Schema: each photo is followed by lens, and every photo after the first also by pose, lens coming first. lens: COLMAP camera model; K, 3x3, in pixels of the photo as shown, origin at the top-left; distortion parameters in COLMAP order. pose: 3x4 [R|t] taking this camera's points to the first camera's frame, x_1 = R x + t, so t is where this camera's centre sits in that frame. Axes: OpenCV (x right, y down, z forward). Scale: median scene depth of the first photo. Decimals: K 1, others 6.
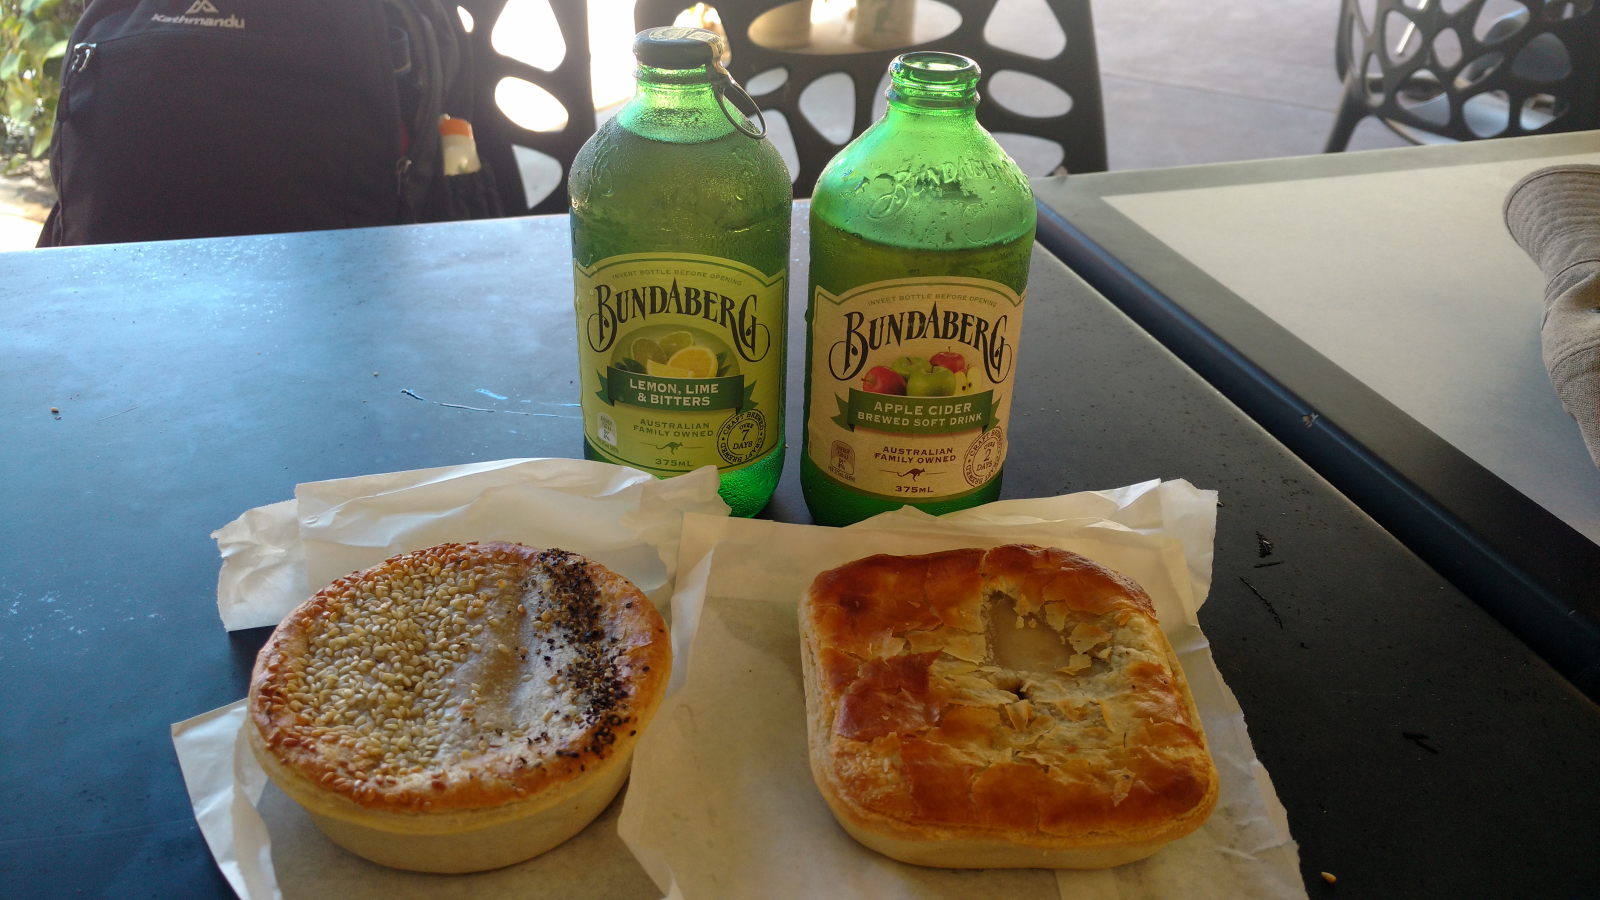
lens RADIAL K [[1299.9, 0, 801.8], [0, 1299.9, 450.1], [0, 0, 1]] dist [-0.035908, 0.028854]
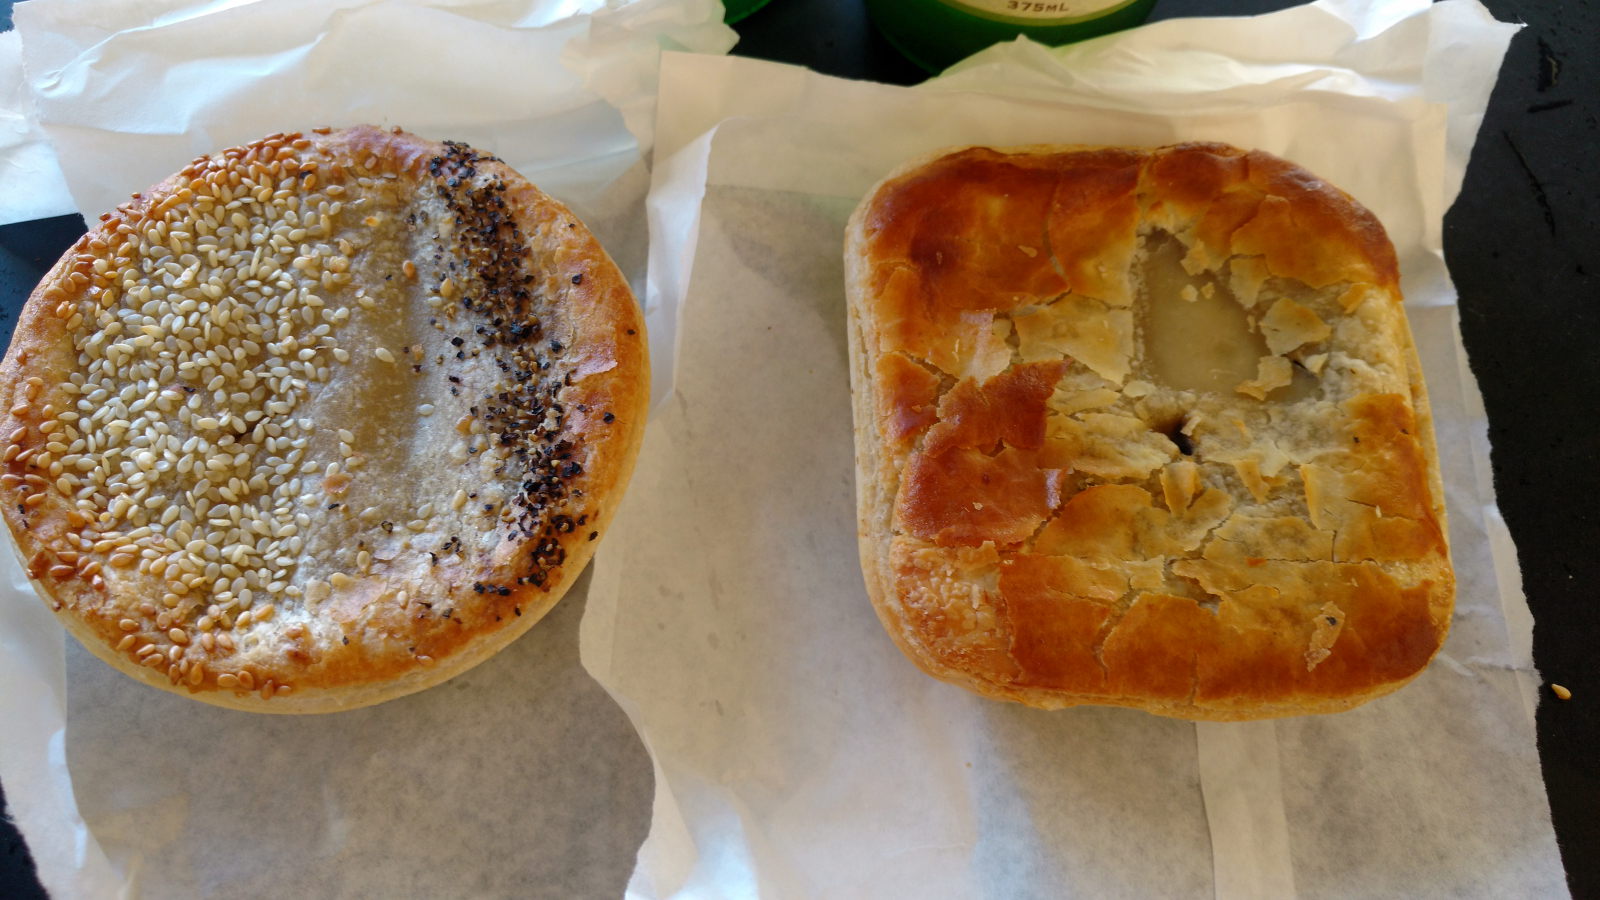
lens RADIAL K [[1299.9, 0, 799.3], [0, 1299.9, 449.3], [0, 0, 1]] dist [-0.035908, 0.028854]
pose [[0.999625, 0.027278, 0.002502, -0.027021], [-0.023605, 0.811455, 0.583938, -0.188917], [0.013898, -0.583777, 0.811795, 0.465014]]
